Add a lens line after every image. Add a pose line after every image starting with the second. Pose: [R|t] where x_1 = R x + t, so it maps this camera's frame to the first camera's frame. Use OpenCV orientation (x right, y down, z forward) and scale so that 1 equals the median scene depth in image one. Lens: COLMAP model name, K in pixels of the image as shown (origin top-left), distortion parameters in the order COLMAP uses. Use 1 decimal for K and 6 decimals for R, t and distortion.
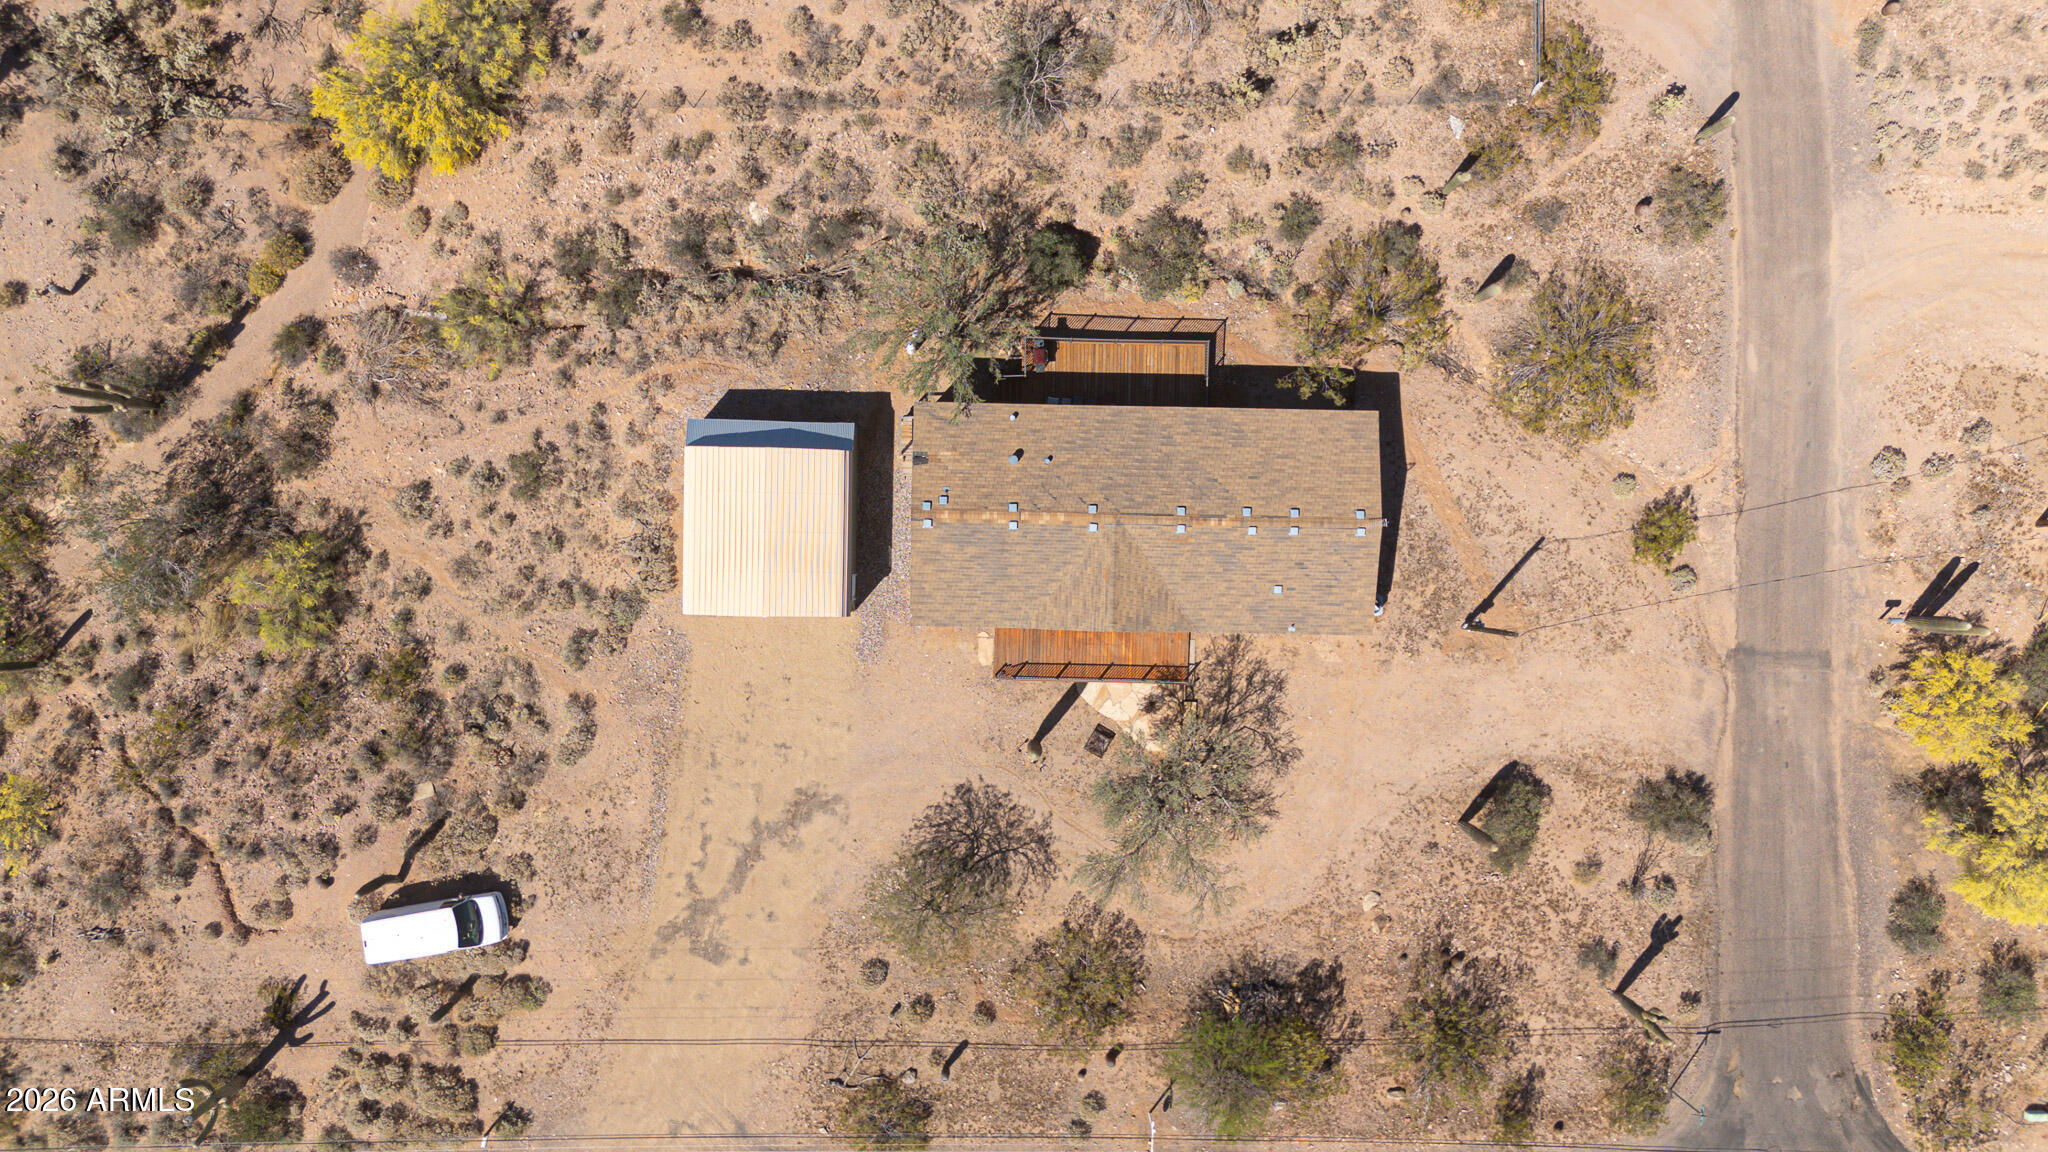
lens RADIAL K [[1504.5, 0, 1036.2], [0, 1504.5, 579.2], [0, 0, 1]] dist [0.077364, -0.073805]
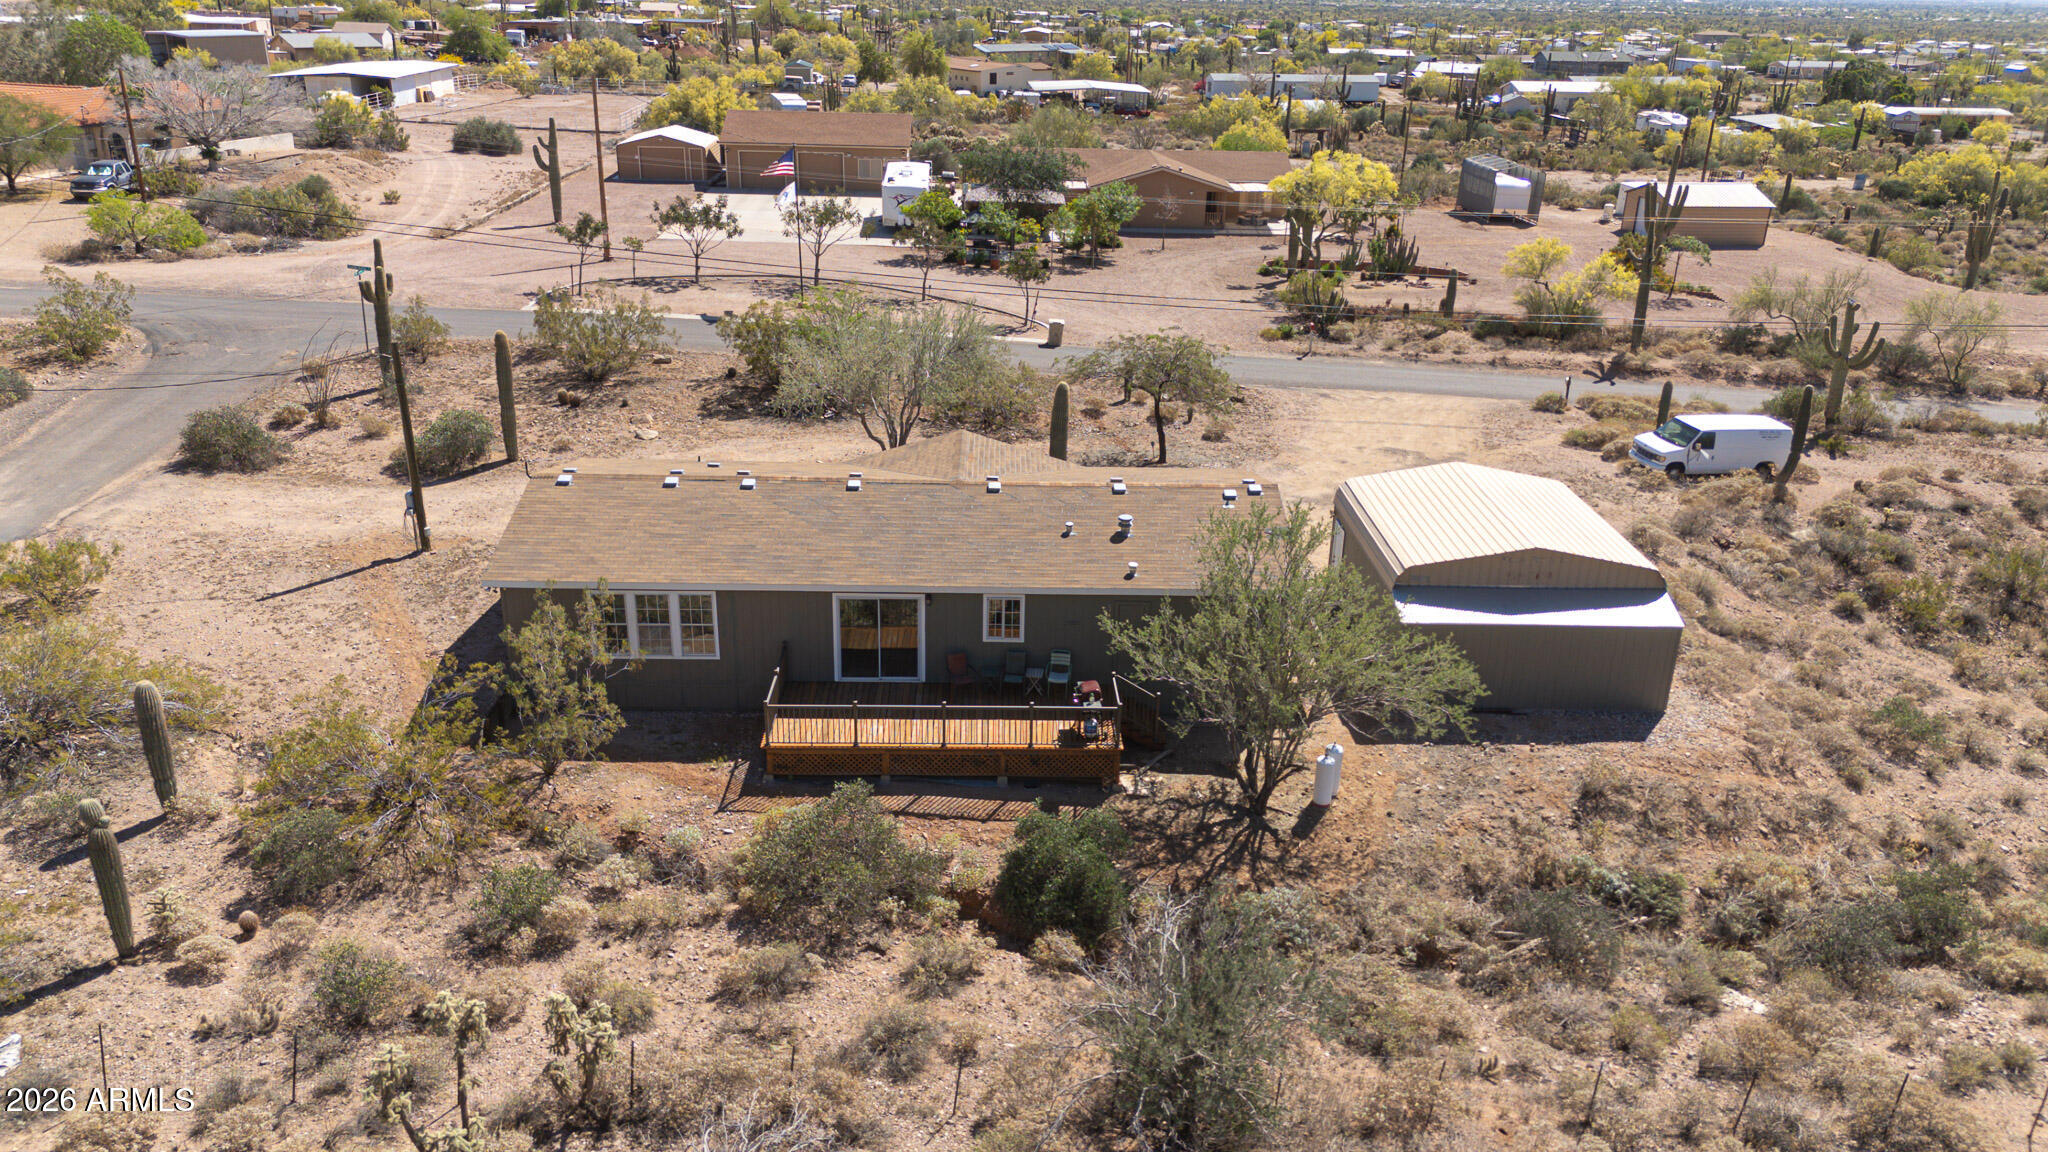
lens RADIAL K [[1504.5, 0, 1036.2], [0, 1504.5, 579.2], [0, 0, 1]] dist [0.077364, -0.073805]
pose [[-0.997630, -0.031331, -0.061260, 0.054962], [-0.044570, -0.384030, 0.922244, -0.604802], [-0.052420, 0.922789, 0.381723, 0.739672]]
